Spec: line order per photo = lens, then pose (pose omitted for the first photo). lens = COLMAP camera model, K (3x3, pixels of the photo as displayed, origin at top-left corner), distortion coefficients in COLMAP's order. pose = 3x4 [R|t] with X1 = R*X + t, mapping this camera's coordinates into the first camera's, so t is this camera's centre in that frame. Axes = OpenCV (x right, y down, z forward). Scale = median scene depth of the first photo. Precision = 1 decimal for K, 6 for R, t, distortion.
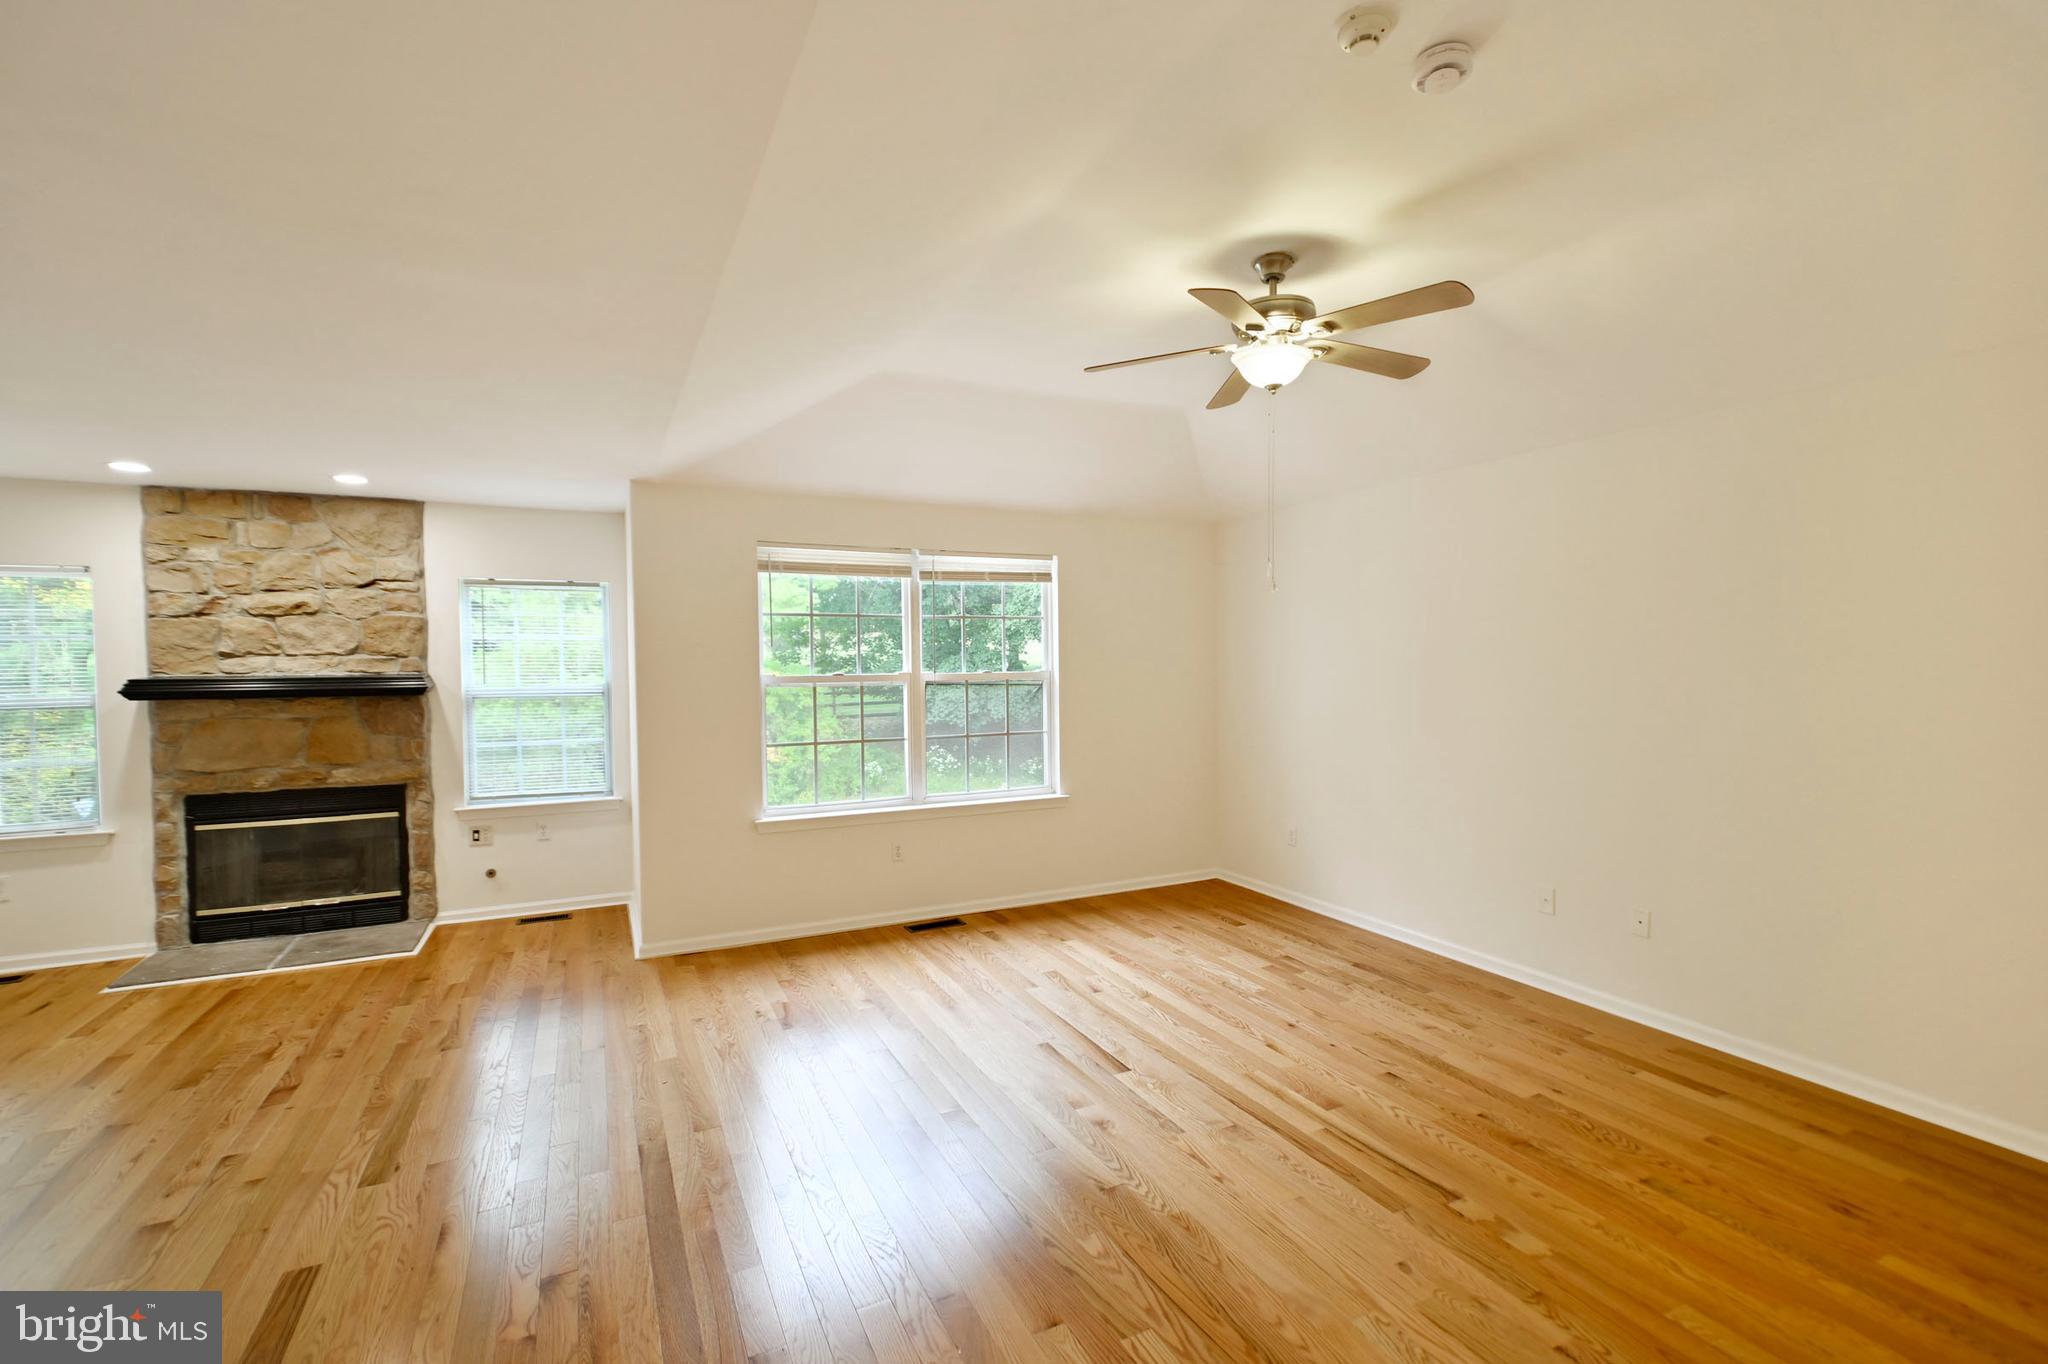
lens RADIAL K [[894.6, 0, 1024.0], [0, 894.6, 682.0], [0, 0, 1]] dist [0.011119, -0.000276]
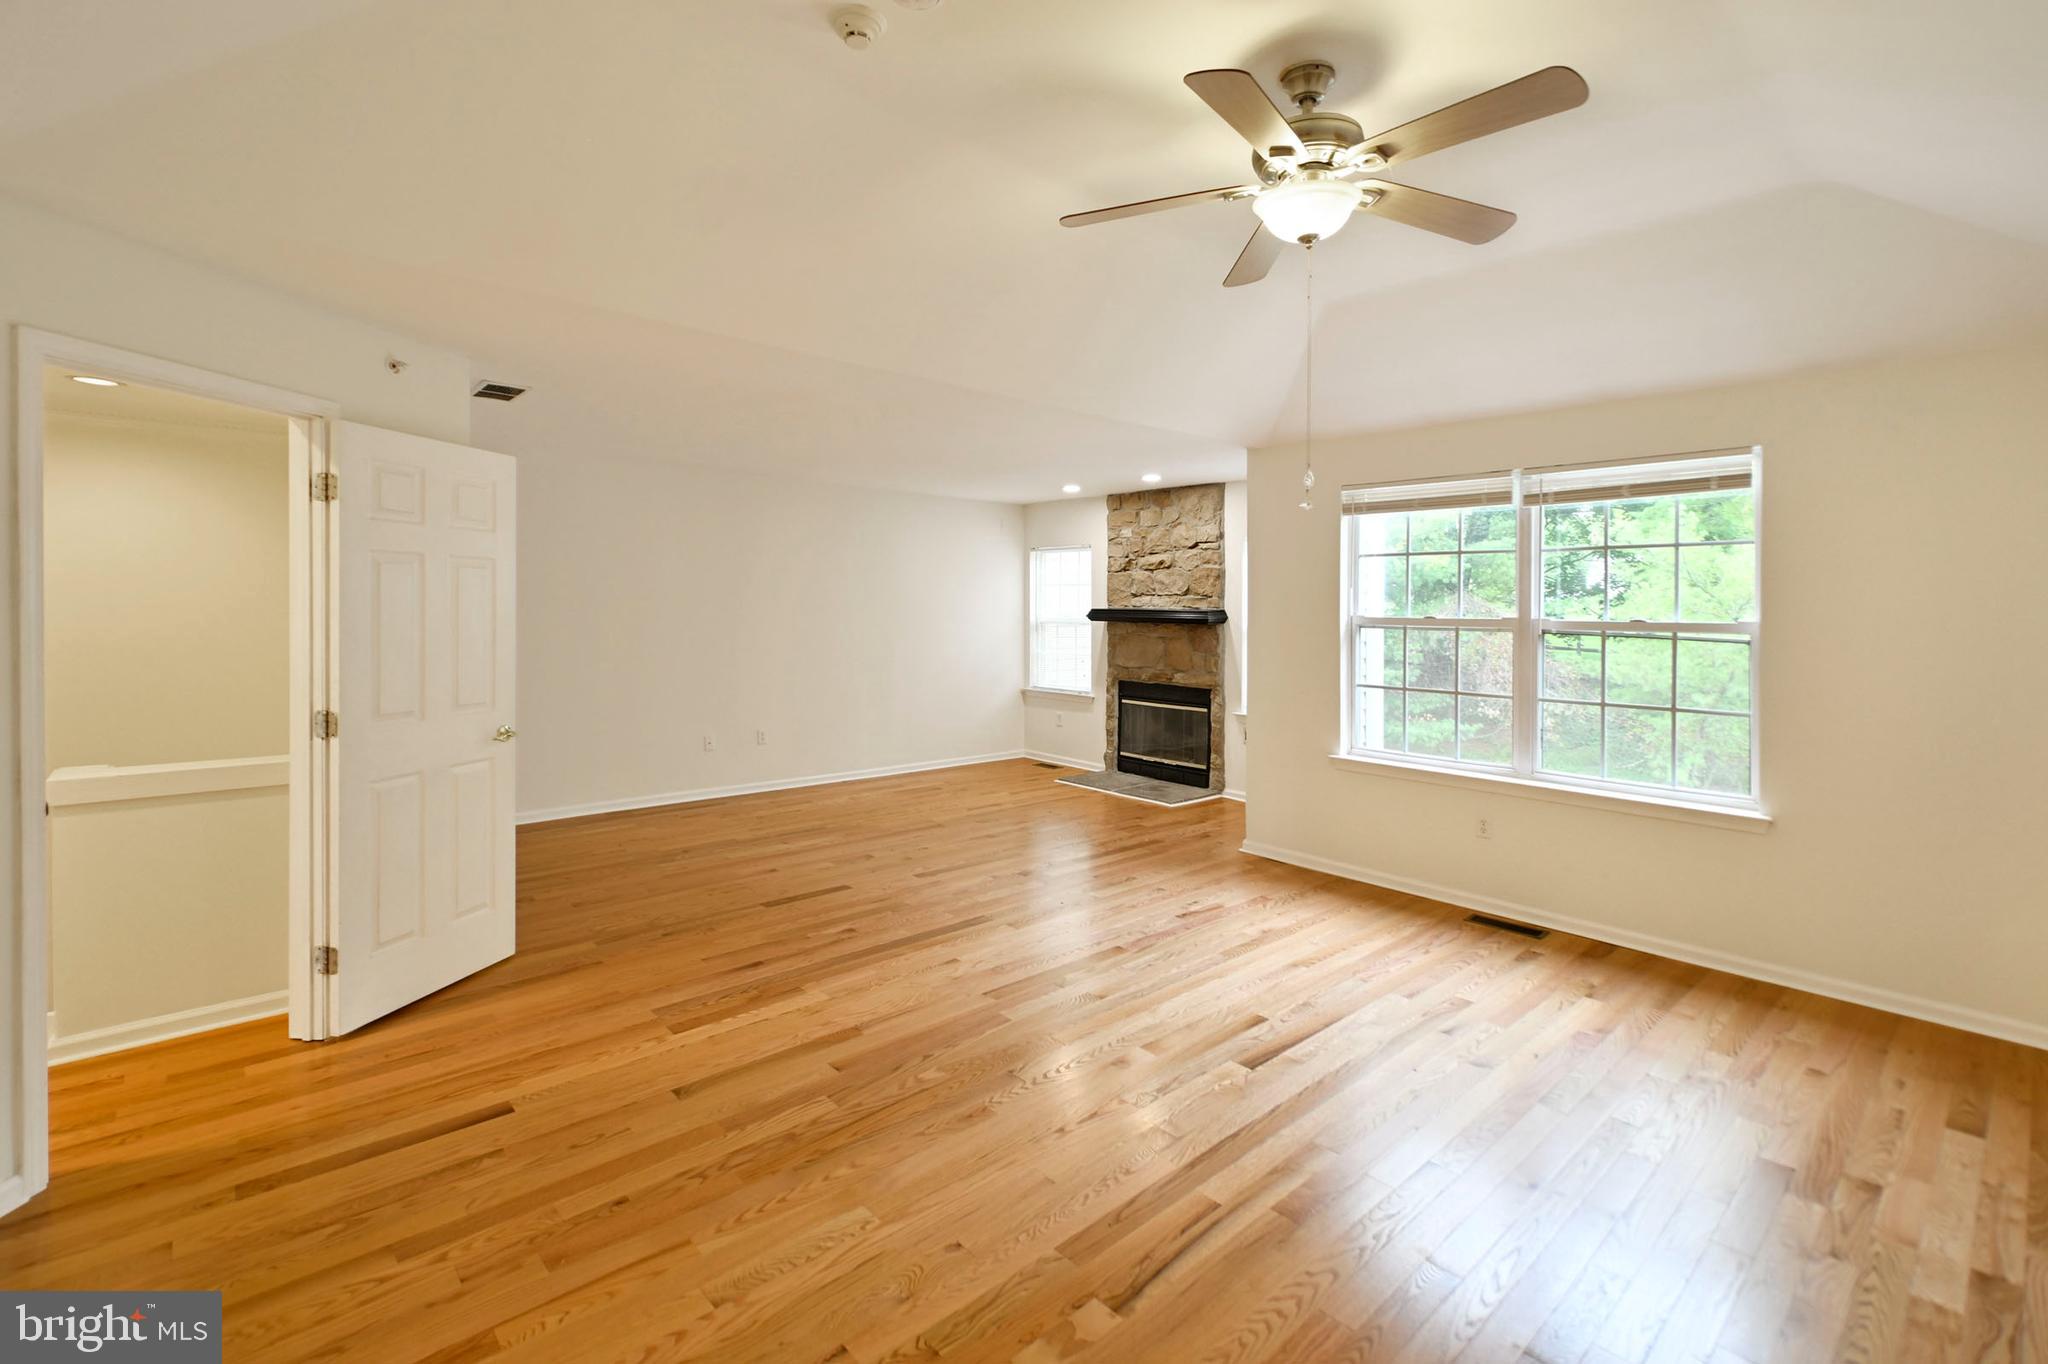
lens RADIAL K [[930.6, 0, 1061.8], [0, 930.6, 638.5], [0, 0, 1]] dist [0.003326, -0.000348]
pose [[0.293064, 0.046113, -0.954980, 0.632137], [-0.038679, 0.998590, 0.036349, -0.007865], [0.955310, 0.026285, 0.294435, 0.379078]]
